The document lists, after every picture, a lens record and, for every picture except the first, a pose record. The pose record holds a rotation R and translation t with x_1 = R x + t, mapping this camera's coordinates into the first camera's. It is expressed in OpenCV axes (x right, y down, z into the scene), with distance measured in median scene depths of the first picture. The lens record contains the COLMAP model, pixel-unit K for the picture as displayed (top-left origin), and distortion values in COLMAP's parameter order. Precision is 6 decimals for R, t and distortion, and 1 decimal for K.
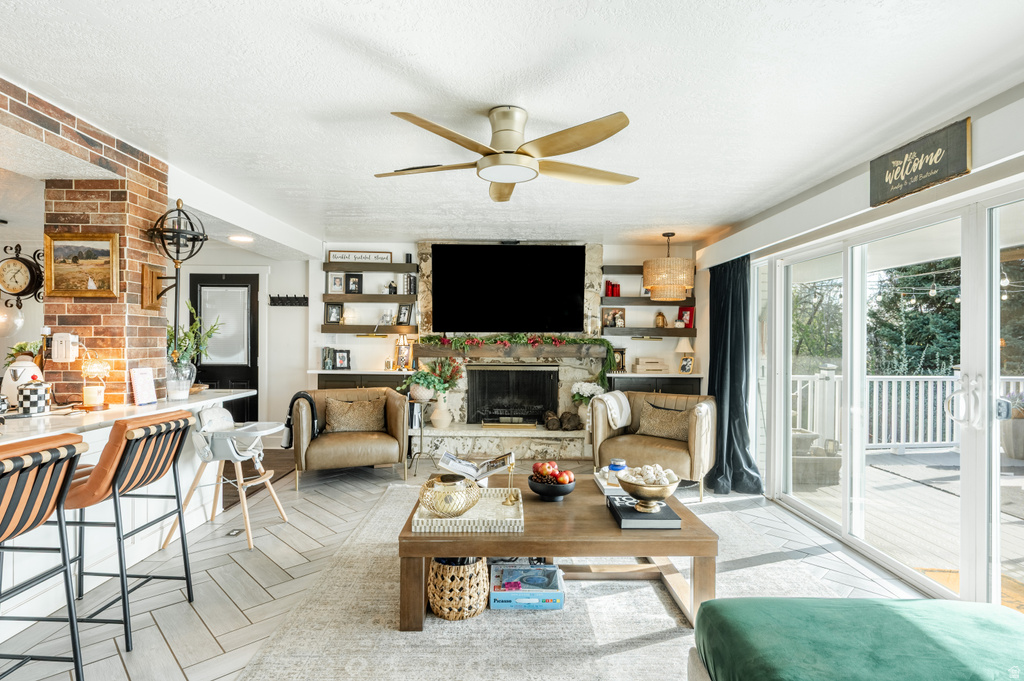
lens RADIAL K [[518.1, 0, 512.8], [0, 518.1, 338.9], [0, 0, 1]] dist [-0.007351, -0.000608]
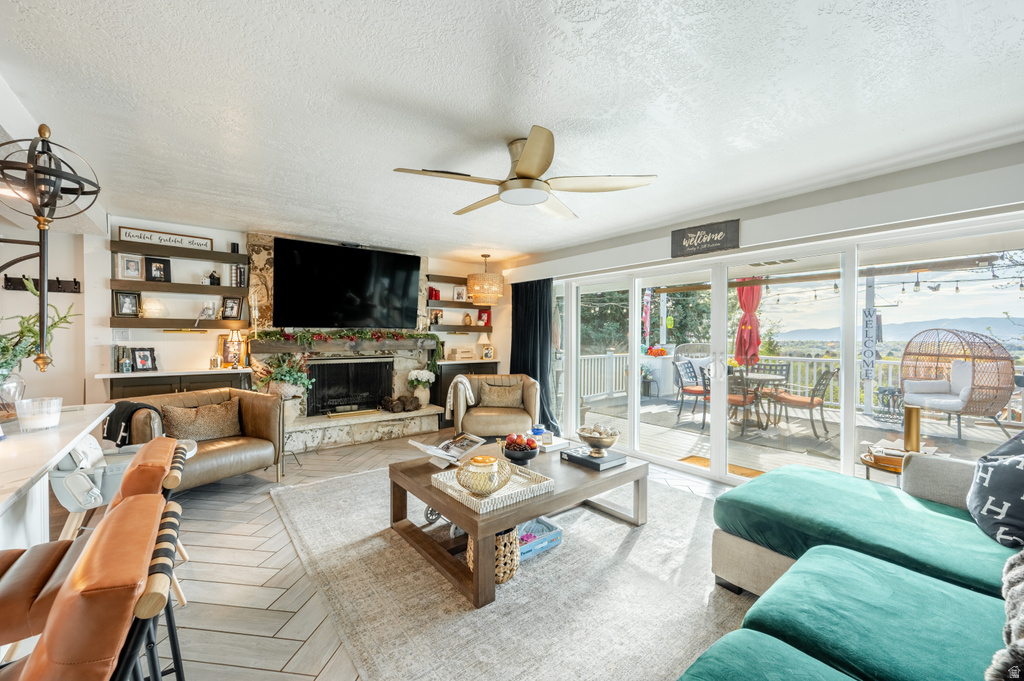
lens RADIAL K [[404.4, 0, 514.9], [0, 404.4, 339.2], [0, 0, 1]] dist [-0.004707, 0.000046]
pose [[0.787970, -0.010493, 0.615624, -0.258598], [0.001423, 0.999883, 0.015220, -0.001867], [-0.615711, -0.011117, 0.787893, 0.117162]]
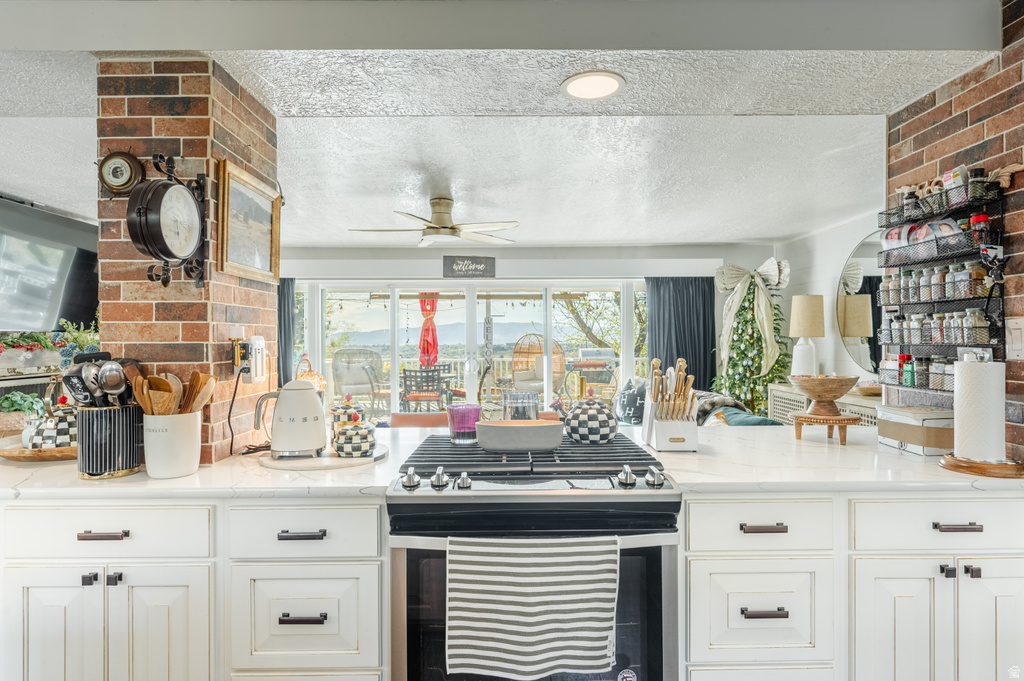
lens RADIAL K [[553.2, 0, 510.5], [0, 553.2, 339.5], [0, 0, 1]] dist [-0.000473, -0.000019]
pose [[-0.004636, -0.004962, 0.999977, -0.749234], [0.005432, 0.999973, 0.004987, -0.002627], [-0.999974, 0.005455, -0.004609, 0.339109]]
